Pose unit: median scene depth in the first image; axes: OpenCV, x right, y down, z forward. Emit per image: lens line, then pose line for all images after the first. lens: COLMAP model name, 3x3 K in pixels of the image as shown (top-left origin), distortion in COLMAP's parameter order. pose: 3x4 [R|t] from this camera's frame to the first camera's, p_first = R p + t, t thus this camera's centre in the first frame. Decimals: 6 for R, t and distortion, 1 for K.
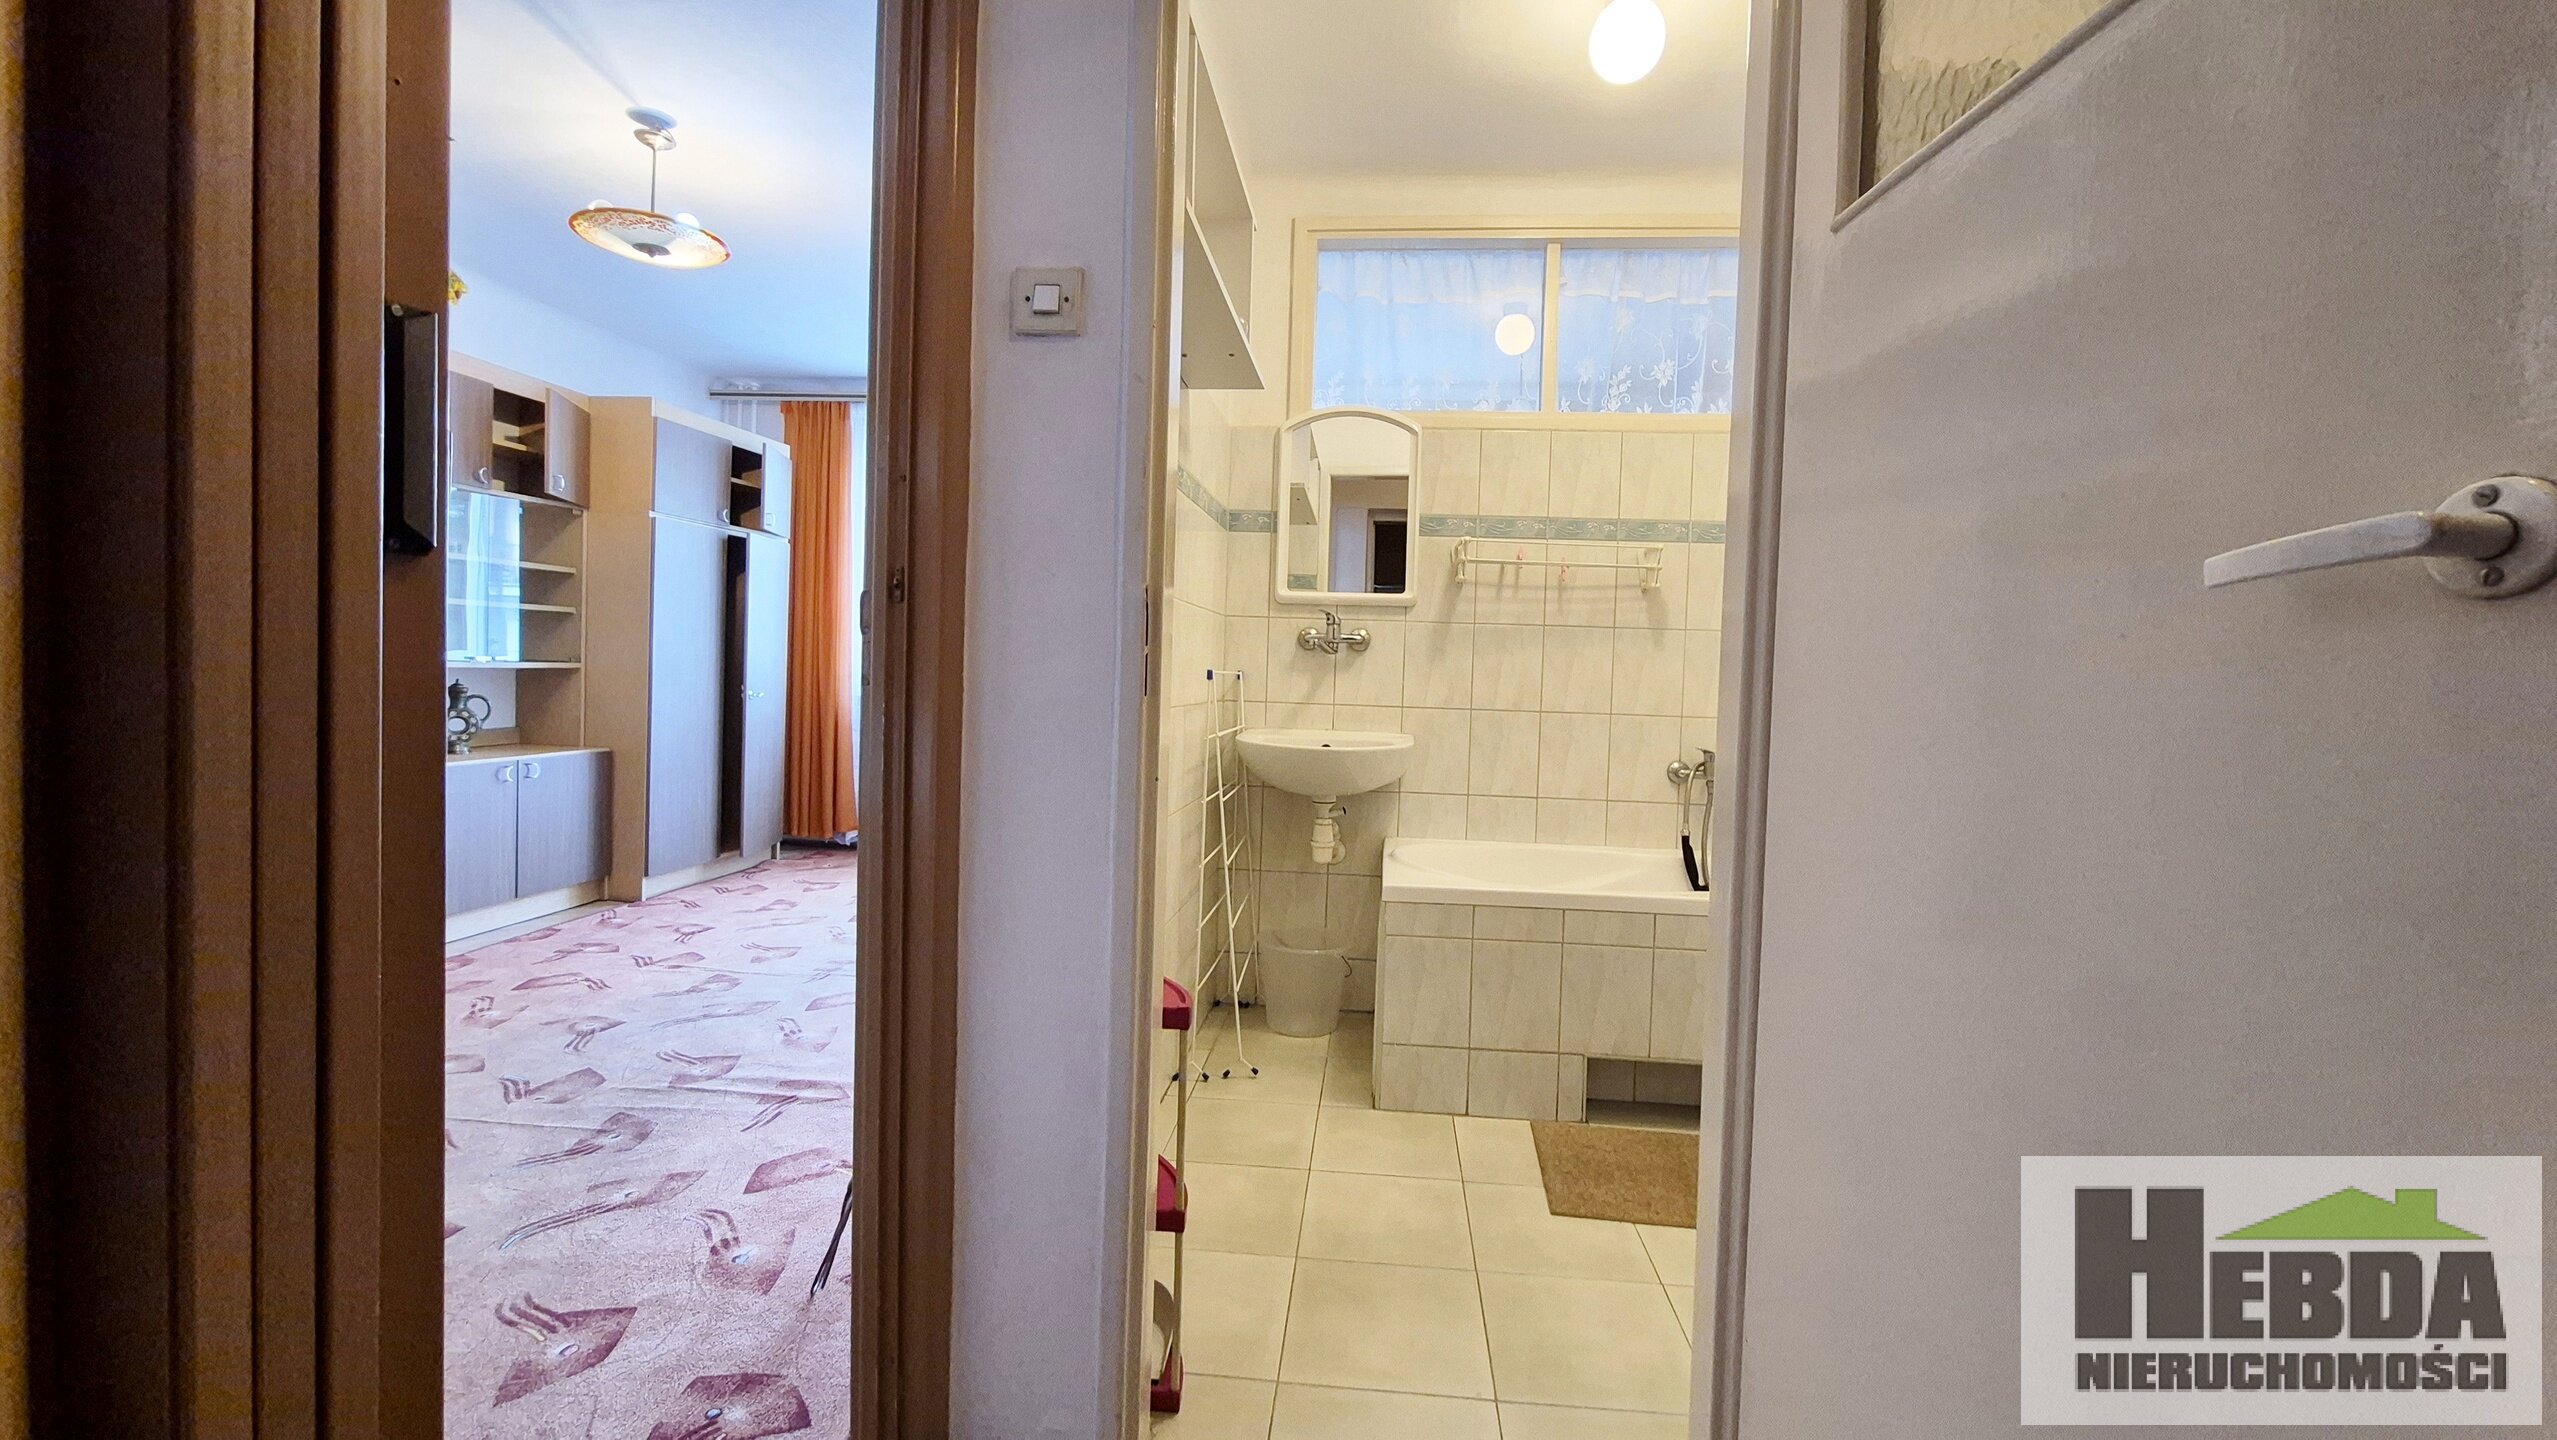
lens RADIAL K [[1001.4, 0, 1284.7], [0, 1001.4, 711.4], [0, 0, 1]] dist [0.000717, 0.004208]
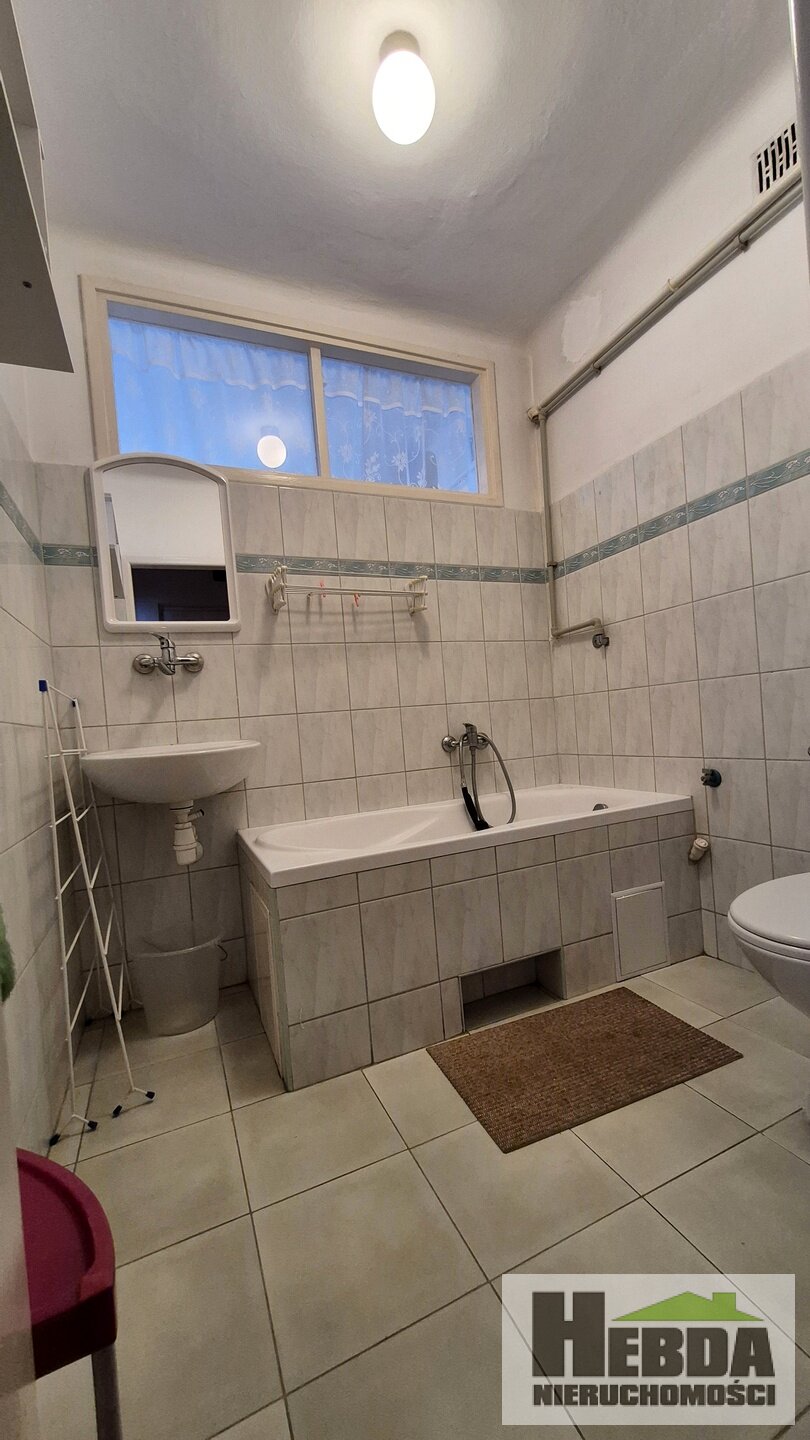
lens RADIAL K [[563.9, 0, 409.2], [0, 563.9, 738.9], [0, 0, 1]] dist [0.000717, 0.004208]
pose [[0.865805, -0.109844, 0.488175, -0.036226], [0.121440, 0.992567, 0.007957, 0.040651], [-0.485421, 0.052395, 0.872709, 0.337396]]
